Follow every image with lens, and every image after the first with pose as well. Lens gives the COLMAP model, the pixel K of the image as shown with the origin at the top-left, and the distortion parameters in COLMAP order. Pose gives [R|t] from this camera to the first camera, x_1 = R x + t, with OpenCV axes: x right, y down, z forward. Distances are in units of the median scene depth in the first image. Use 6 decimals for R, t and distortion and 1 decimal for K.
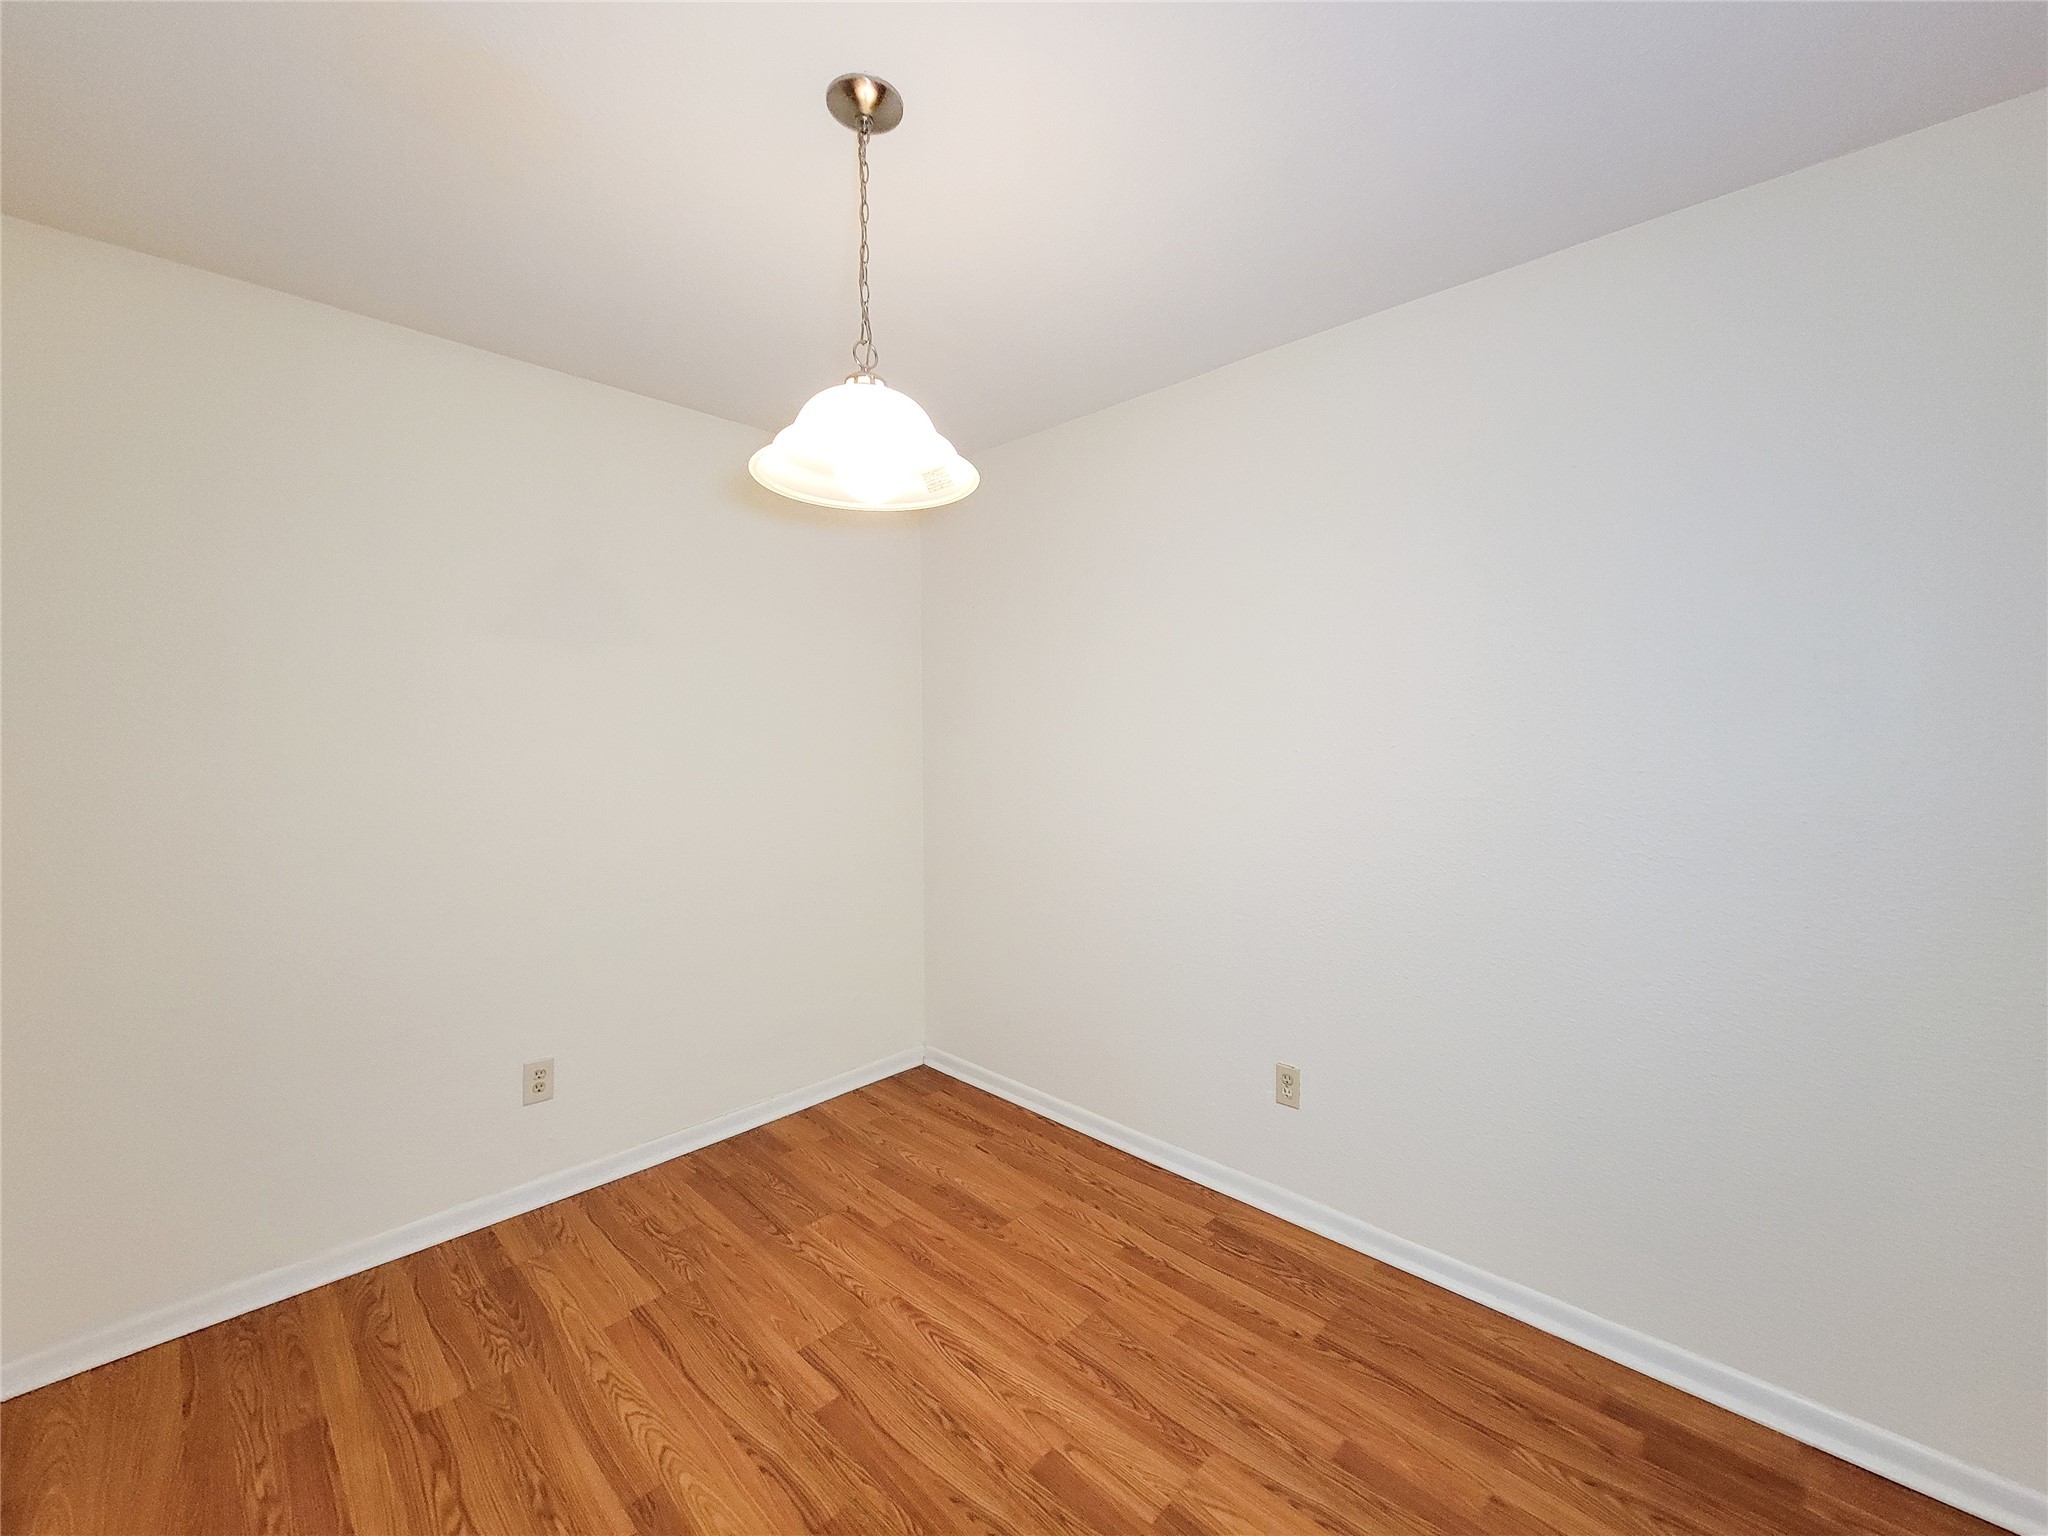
lens RADIAL K [[827.0, 0, 1030.8], [0, 827.0, 776.9], [0, 0, 1]] dist [0.008338, -0.004575]
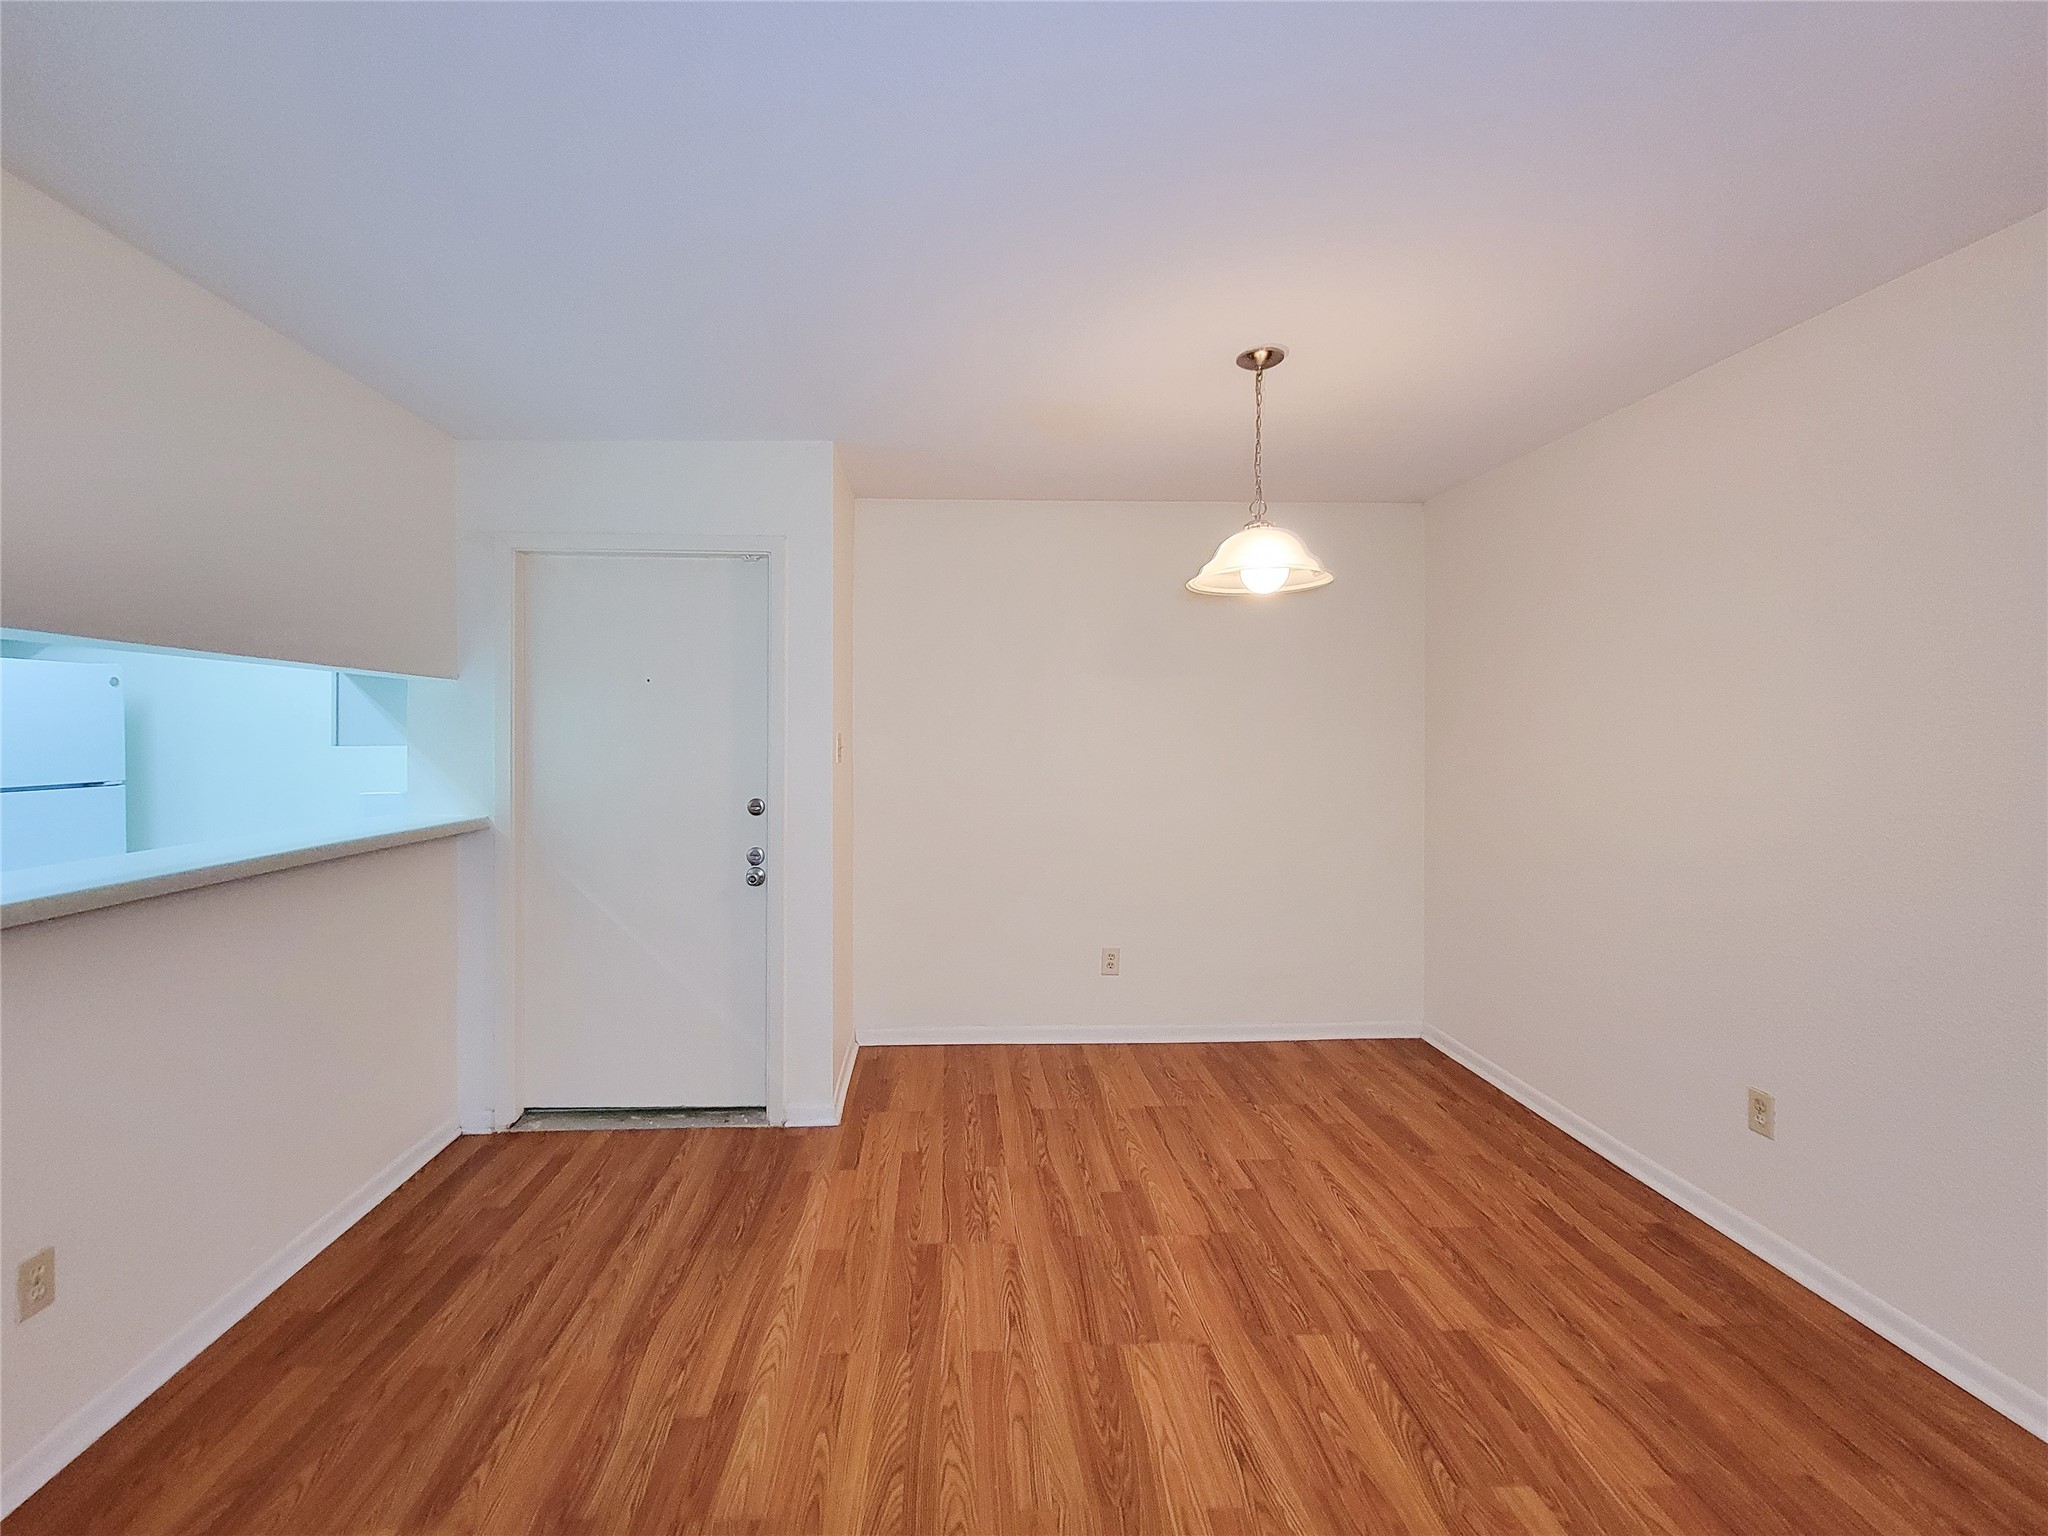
lens RADIAL K [[827.0, 0, 1030.8], [0, 827.0, 776.9], [0, 0, 1]] dist [0.008338, -0.004575]
pose [[0.760162, 0.039467, -0.648534, 0.333602], [-0.036622, 0.999169, 0.017879, 0.002903], [0.648701, 0.010159, 0.760976, -0.325030]]
